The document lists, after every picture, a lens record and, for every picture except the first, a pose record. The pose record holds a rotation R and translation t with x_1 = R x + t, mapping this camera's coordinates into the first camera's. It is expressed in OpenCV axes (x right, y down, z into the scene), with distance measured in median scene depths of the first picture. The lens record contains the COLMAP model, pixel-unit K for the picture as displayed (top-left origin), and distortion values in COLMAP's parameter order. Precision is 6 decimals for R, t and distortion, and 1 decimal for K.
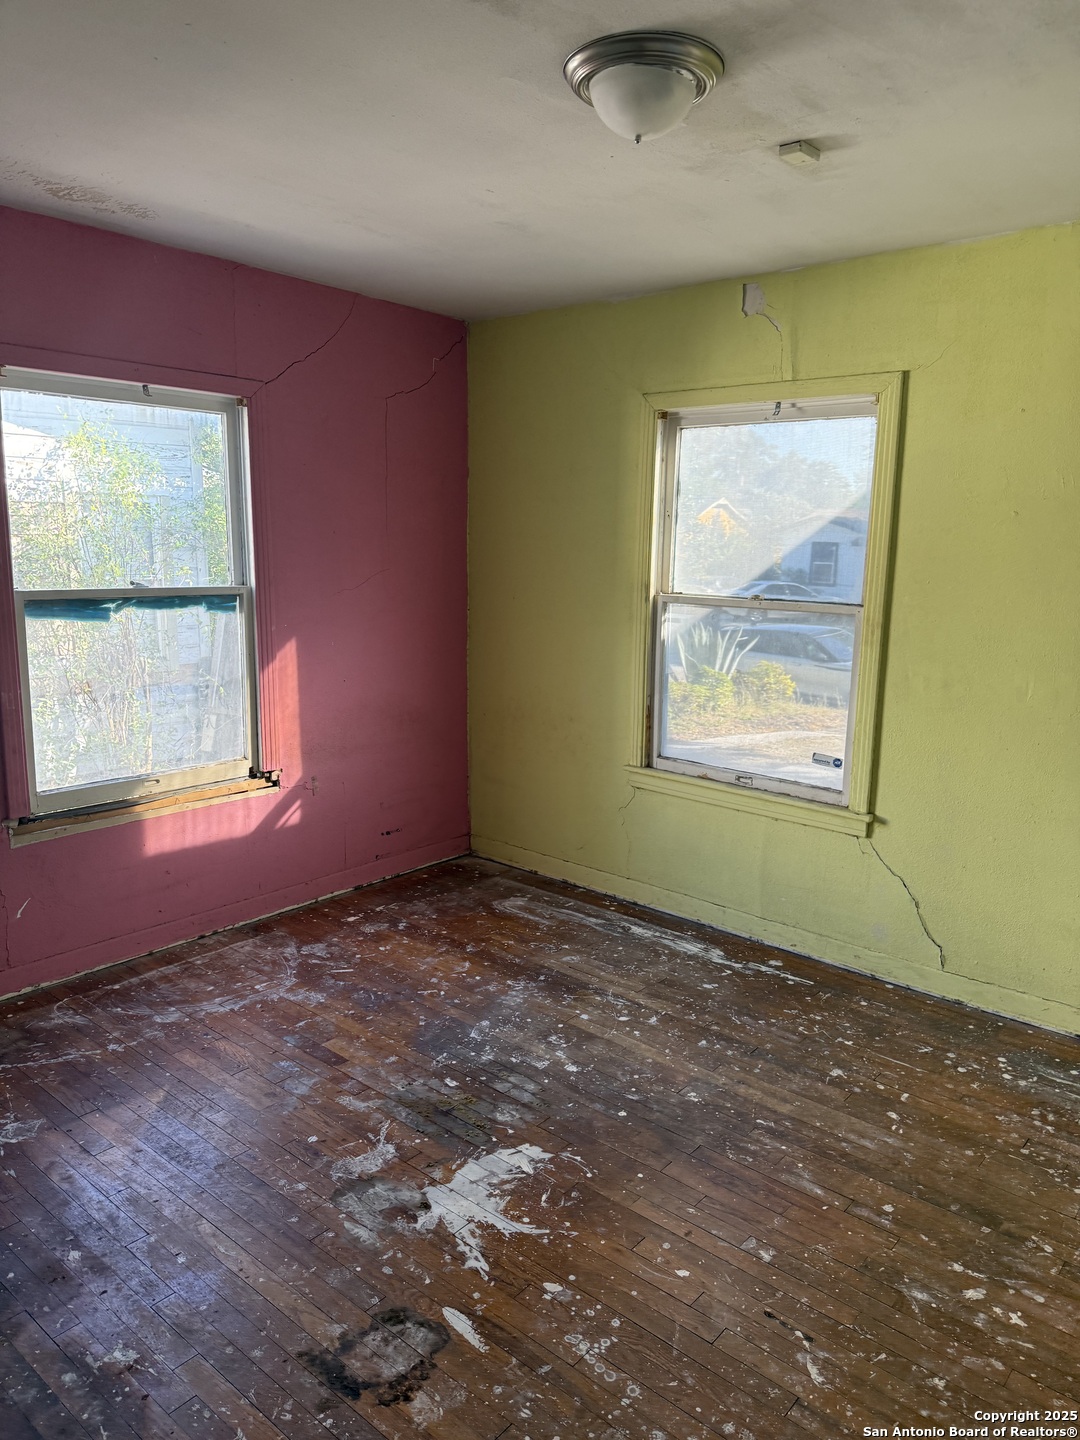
lens RADIAL K [[995.9, 0, 545.3], [0, 995.9, 709.9], [0, 0, 1]] dist [0.130204, -0.189452]
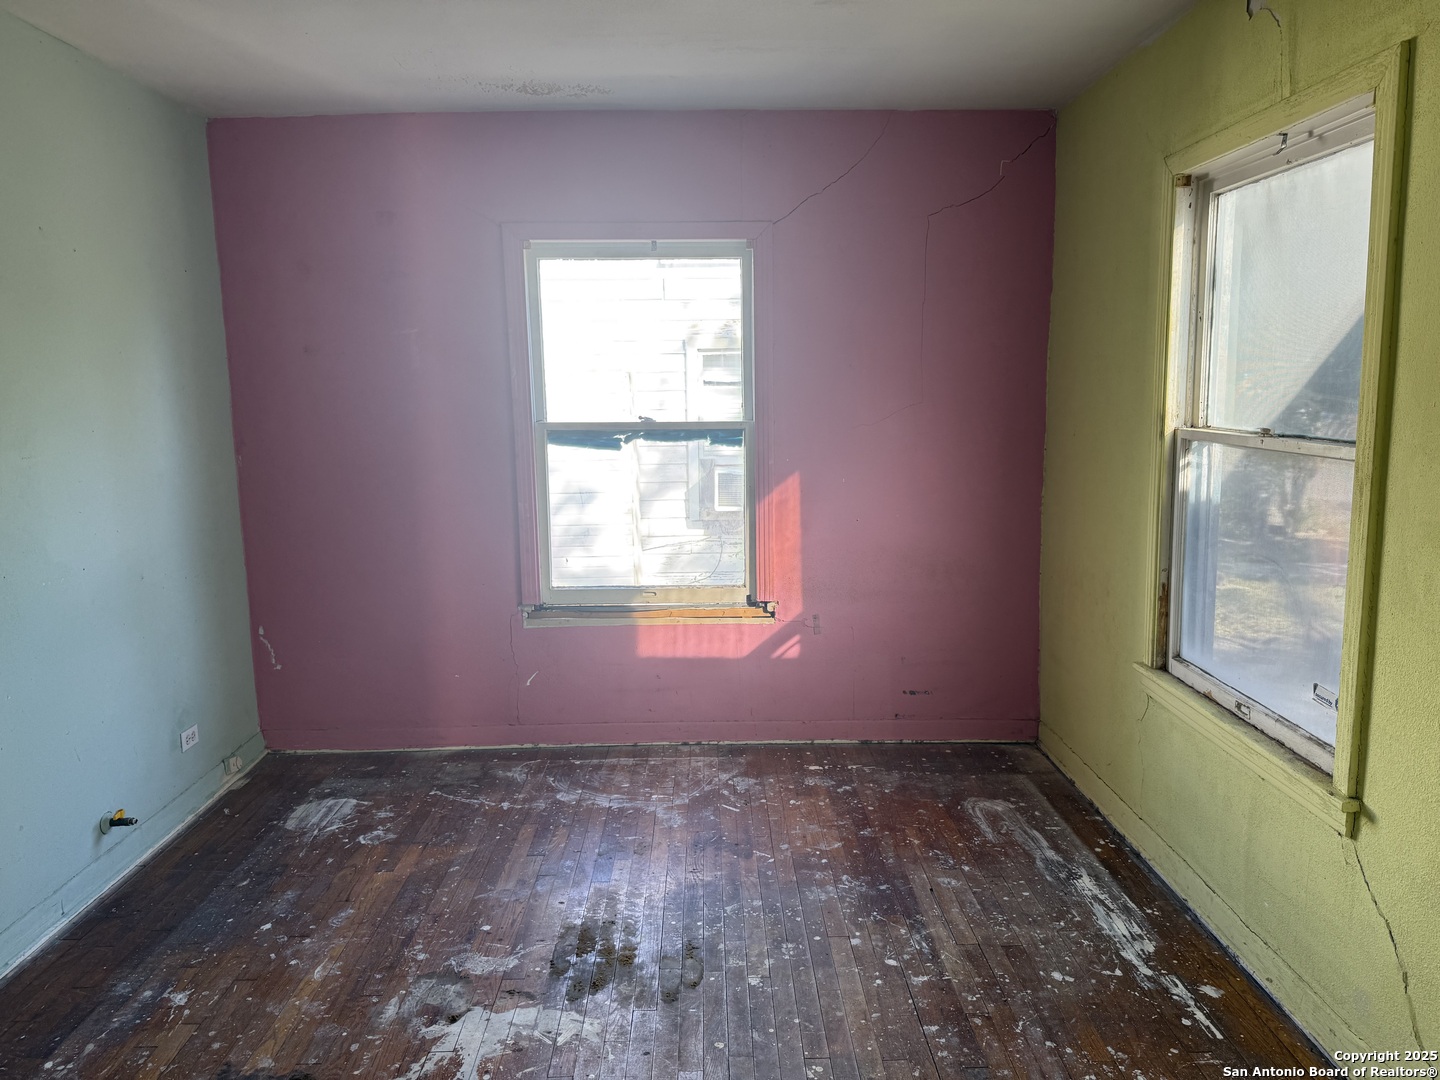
lens RADIAL K [[1003.1, 0, 714.5], [0, 1003.1, 531.7], [0, 0, 1]] dist [0.214576, -0.409843]
pose [[0.666065, 0.080762, -0.741509, 0.465877], [-0.102249, 0.994622, 0.016485, -0.022305], [0.738852, 0.064838, 0.670741, 0.283838]]
